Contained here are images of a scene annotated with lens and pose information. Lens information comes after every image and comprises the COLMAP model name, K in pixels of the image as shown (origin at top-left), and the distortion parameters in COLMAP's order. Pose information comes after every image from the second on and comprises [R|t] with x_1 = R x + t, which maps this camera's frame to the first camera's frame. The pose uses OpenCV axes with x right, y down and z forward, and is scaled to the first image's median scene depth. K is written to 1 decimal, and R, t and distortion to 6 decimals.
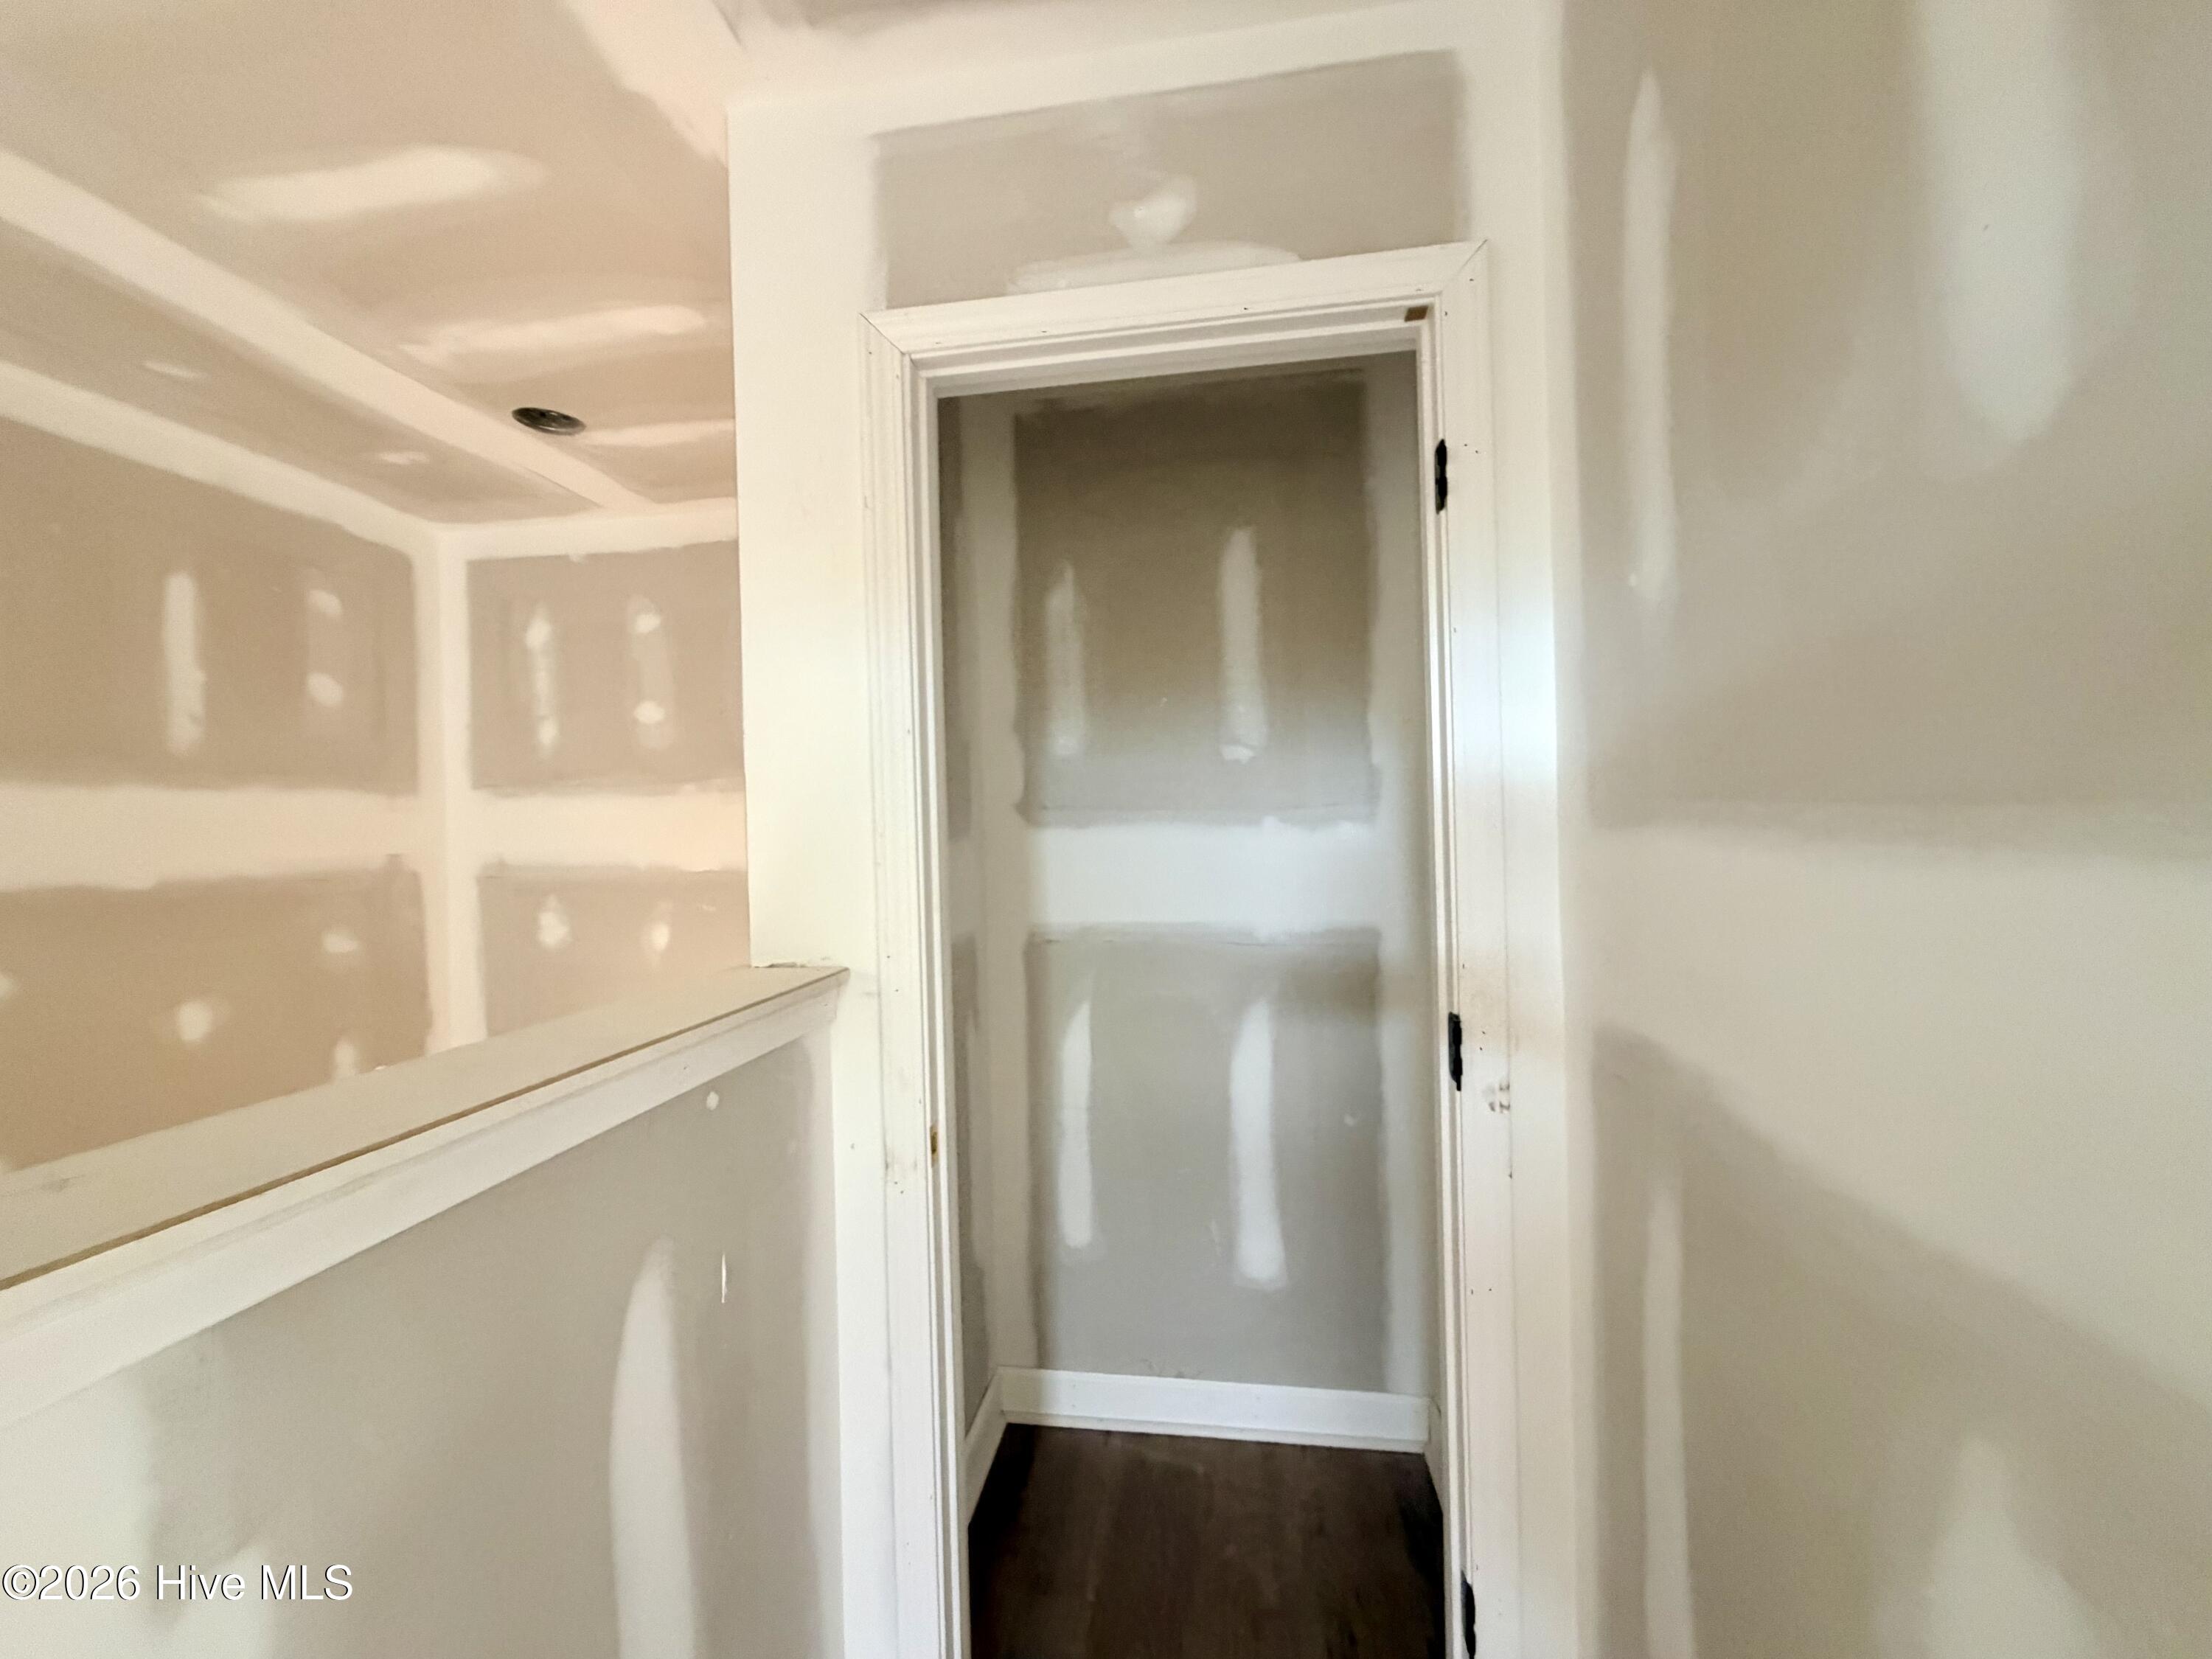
lens RADIAL K [[880.5, 0, 1098.2], [0, 880.5, 832.1], [0, 0, 1]] dist [0.000435, 0.000058]
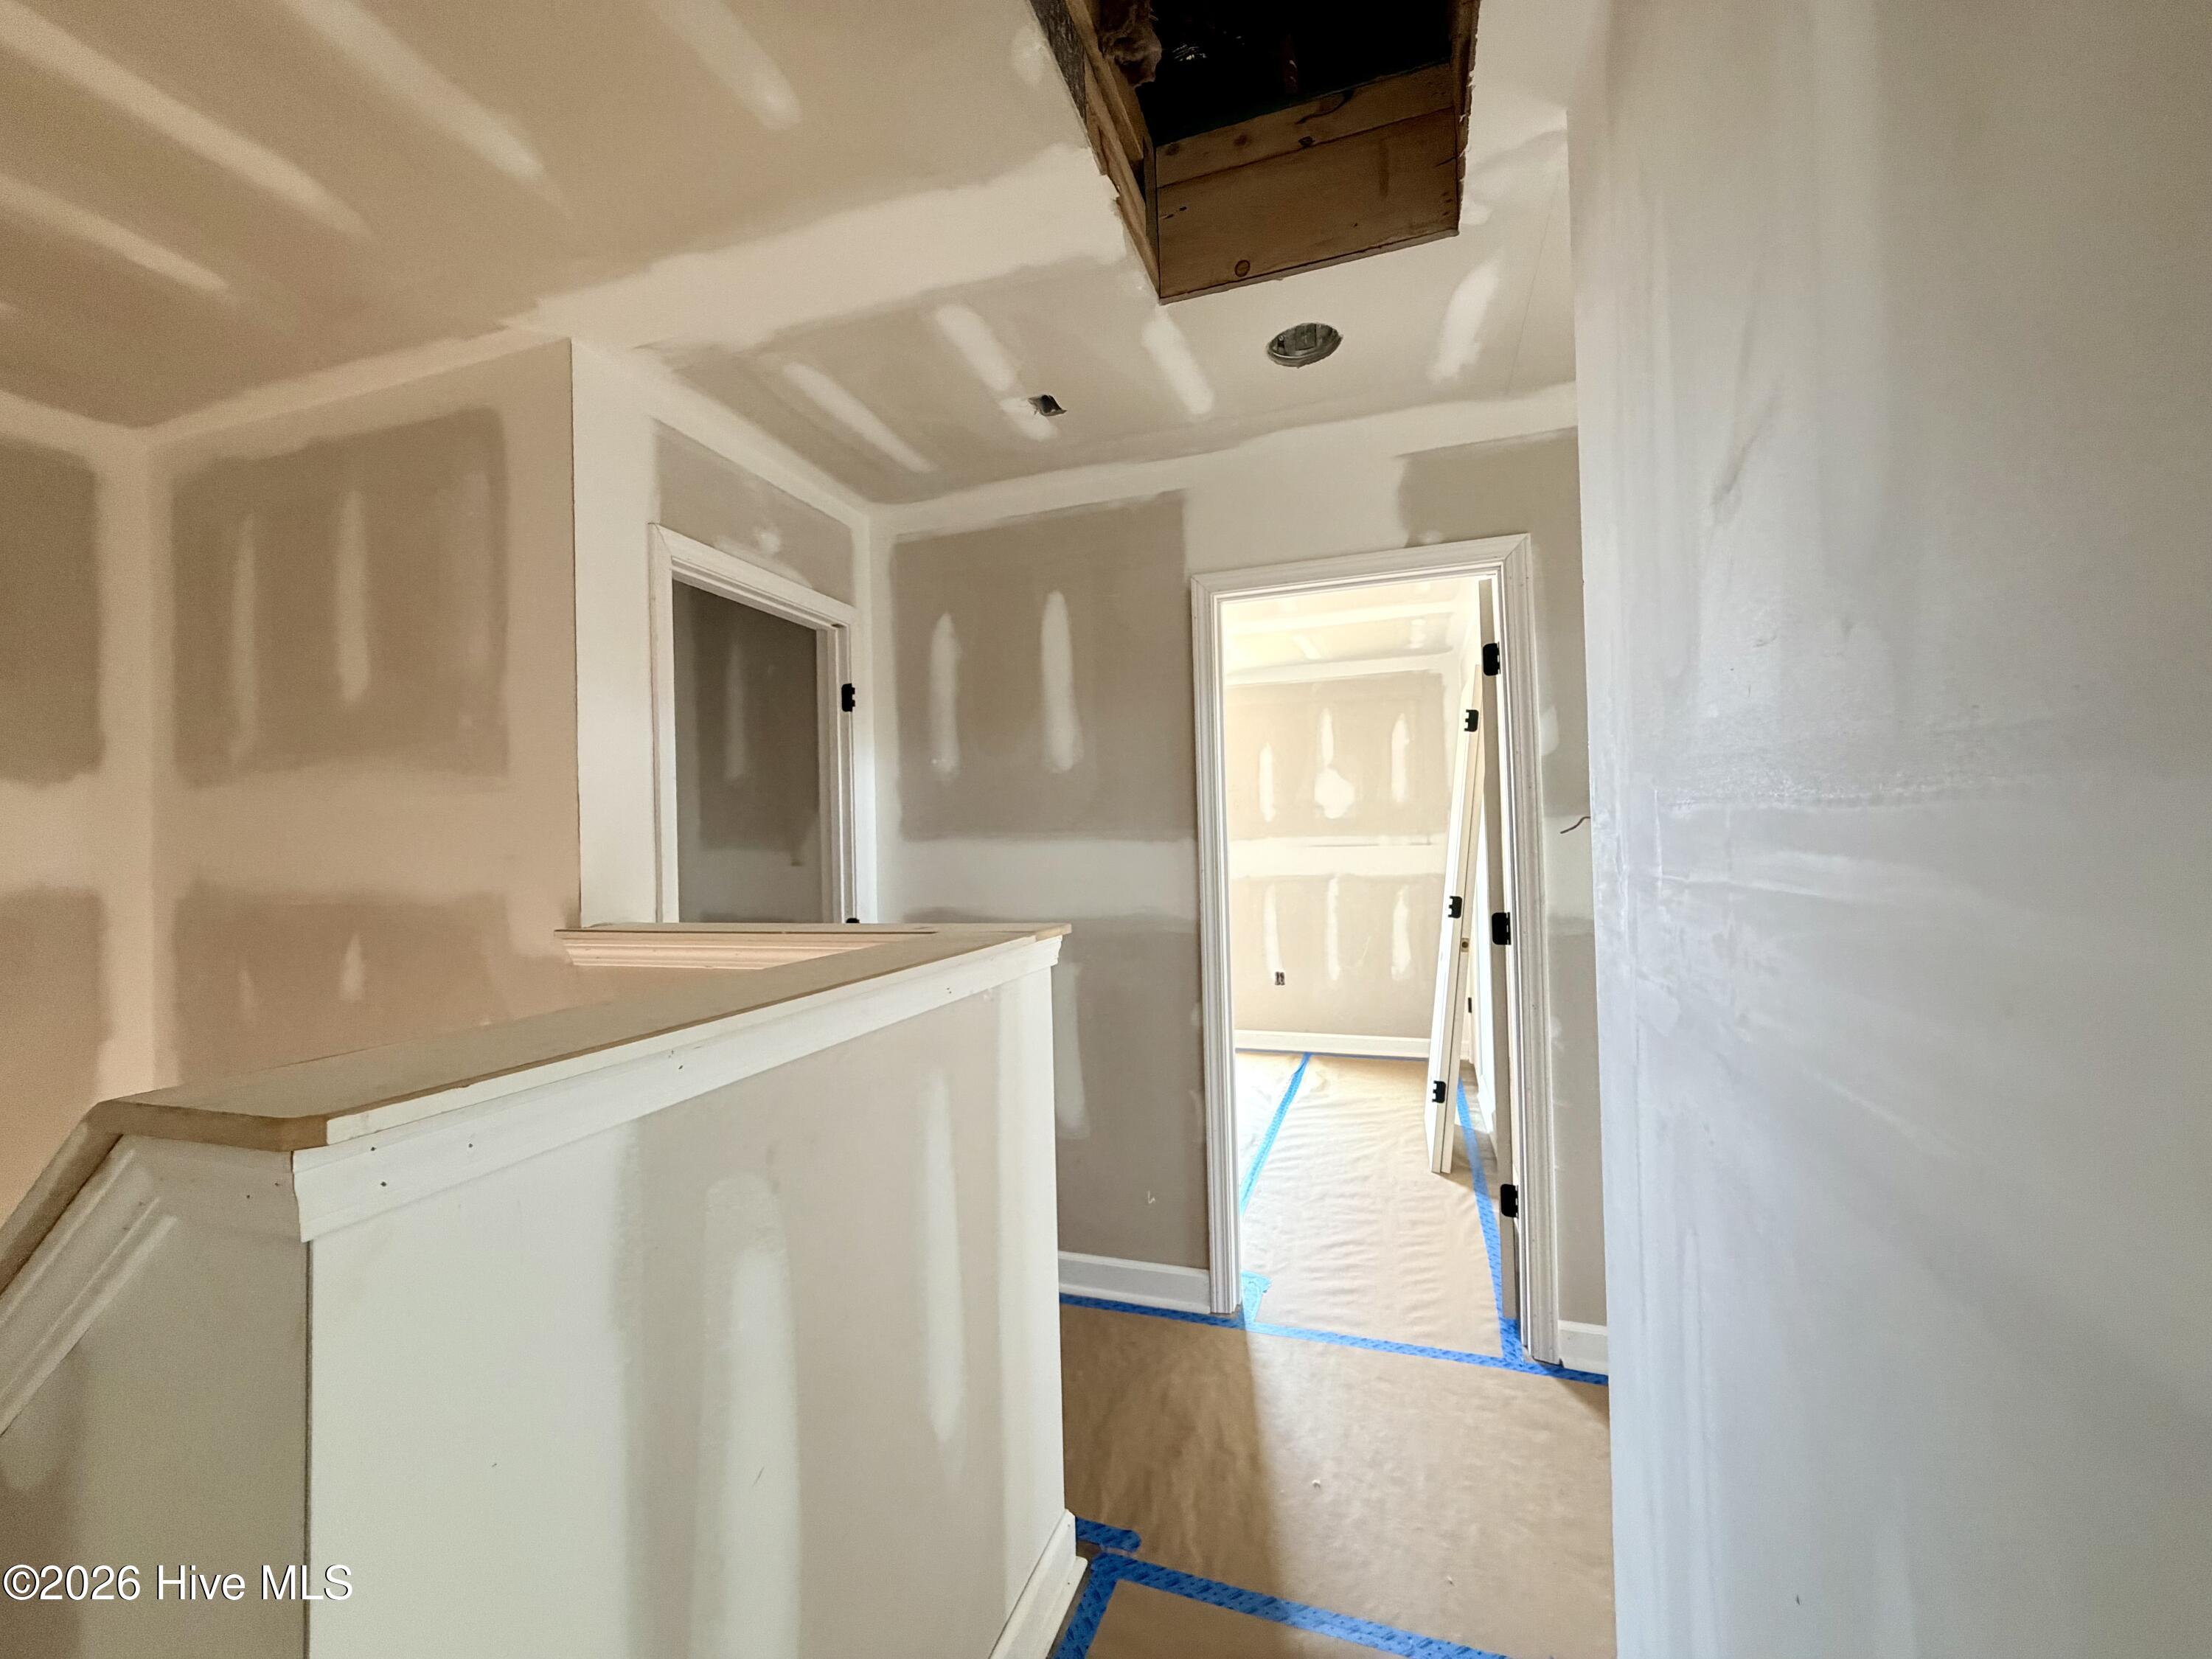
lens RADIAL K [[887.4, 0, 1079.4], [0, 887.4, 836.2], [0, 0, 1]] dist [0.000192, 0.000011]
pose [[0.180409, 0.023357, 0.983314, -1.805968], [0.038739, 0.998774, -0.030832, 0.075945], [-0.982828, 0.043655, 0.179283, -0.047754]]
